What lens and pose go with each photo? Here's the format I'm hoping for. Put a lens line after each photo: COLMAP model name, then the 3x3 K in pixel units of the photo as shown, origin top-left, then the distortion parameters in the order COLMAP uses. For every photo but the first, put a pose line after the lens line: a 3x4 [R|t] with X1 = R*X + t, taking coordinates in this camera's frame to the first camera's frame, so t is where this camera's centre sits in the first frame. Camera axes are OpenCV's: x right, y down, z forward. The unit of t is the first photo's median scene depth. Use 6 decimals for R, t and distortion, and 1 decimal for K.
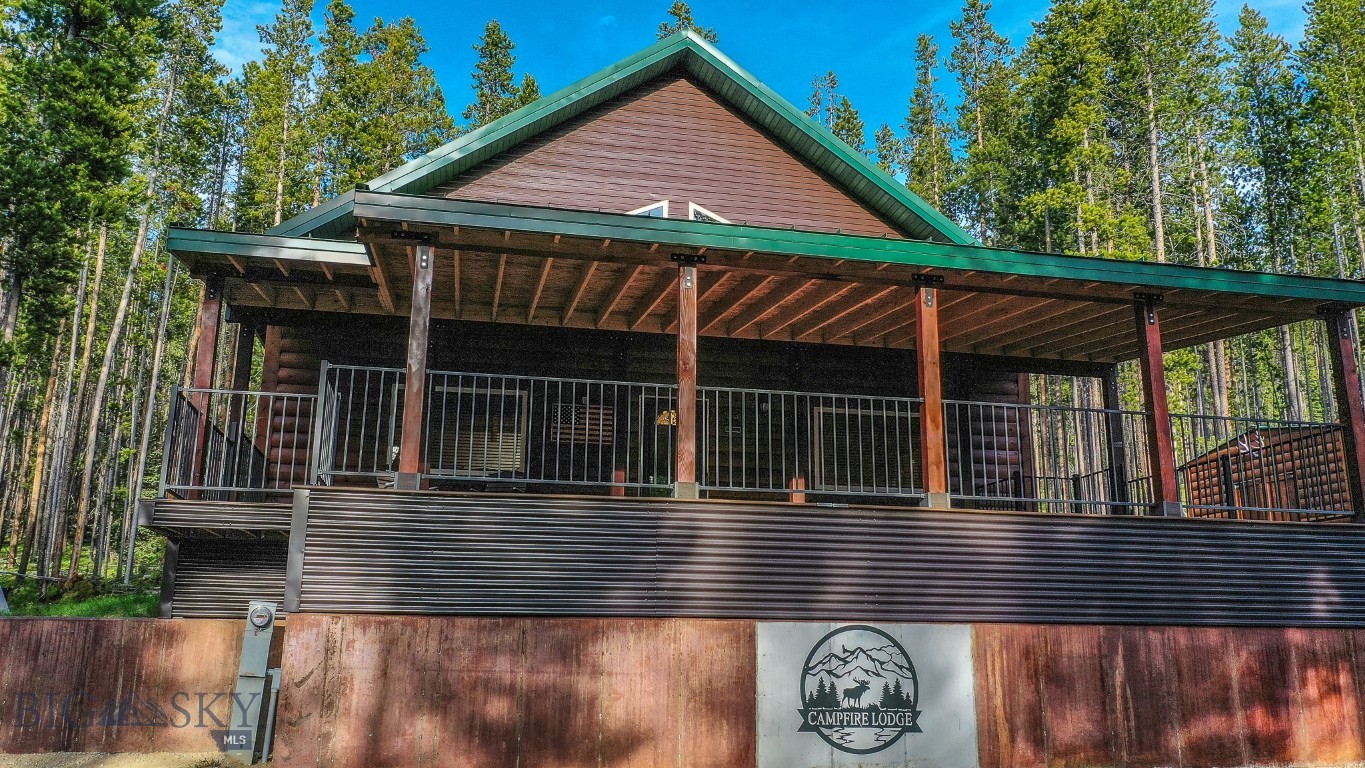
lens RADIAL K [[1079.7, 0, 679.9], [0, 1079.7, 382.2], [0, 0, 1]] dist [-0.004574, 0.007771]
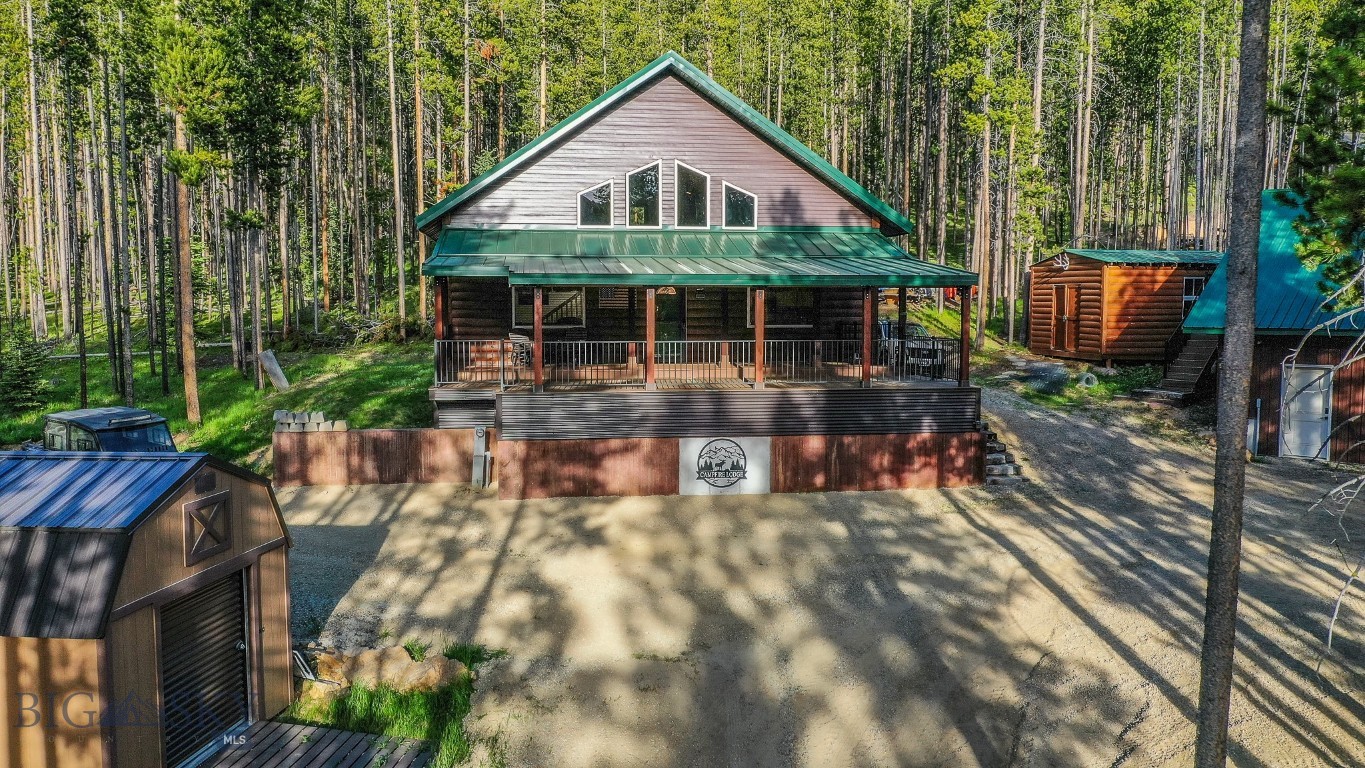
lens RADIAL K [[1079.7, 0, 679.5], [0, 1079.7, 383.6], [0, 0, 1]] dist [-0.004574, 0.007771]
pose [[0.997932, -0.001447, -0.064256, 0.211932], [0.021698, 0.948636, 0.315626, -0.616660], [0.060499, -0.316367, 0.946706, -1.184272]]
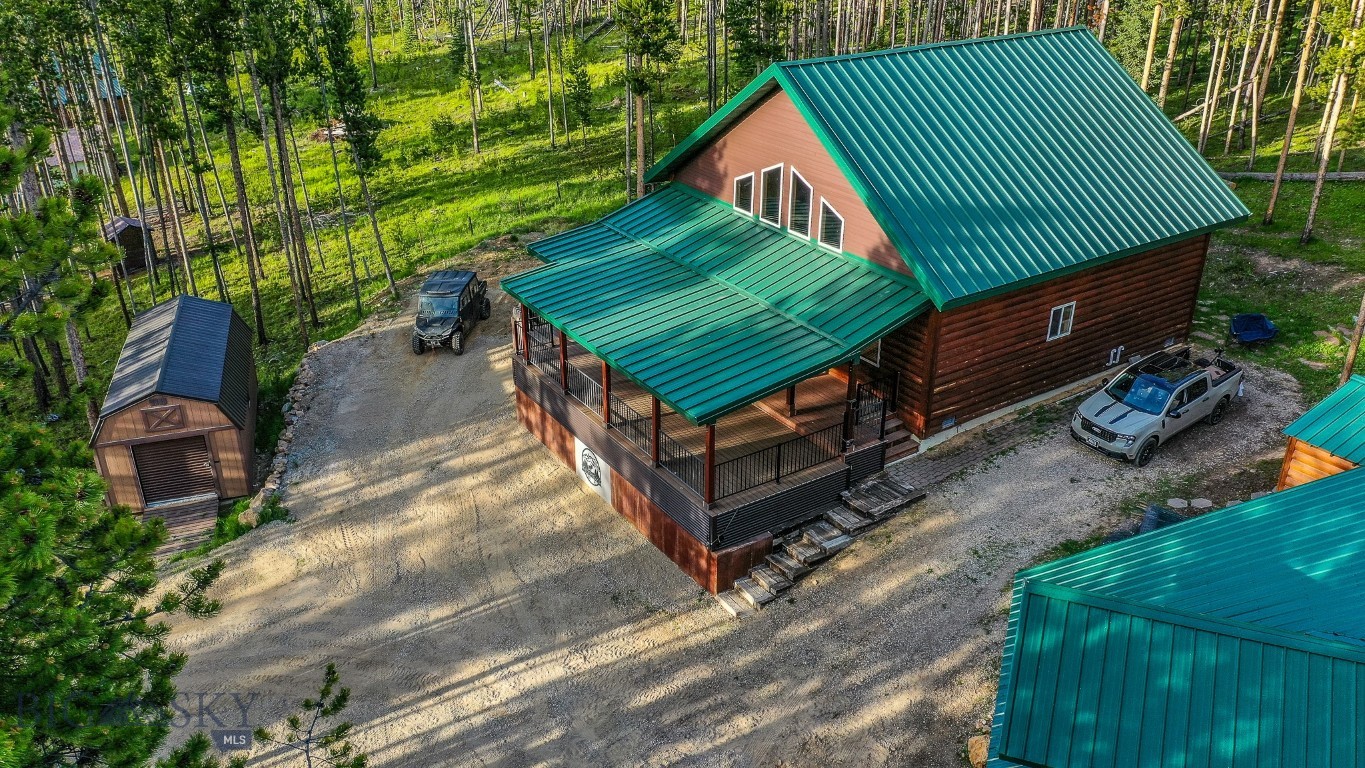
lens RADIAL K [[1079.7, 0, 679.9], [0, 1079.7, 387.5], [0, 0, 1]] dist [-0.004574, 0.007771]
pose [[0.372147, 0.395237, -0.839818, 2.548572], [0.233214, 0.835963, 0.496767, -1.281417], [0.898397, -0.380728, 0.218926, 0.568340]]
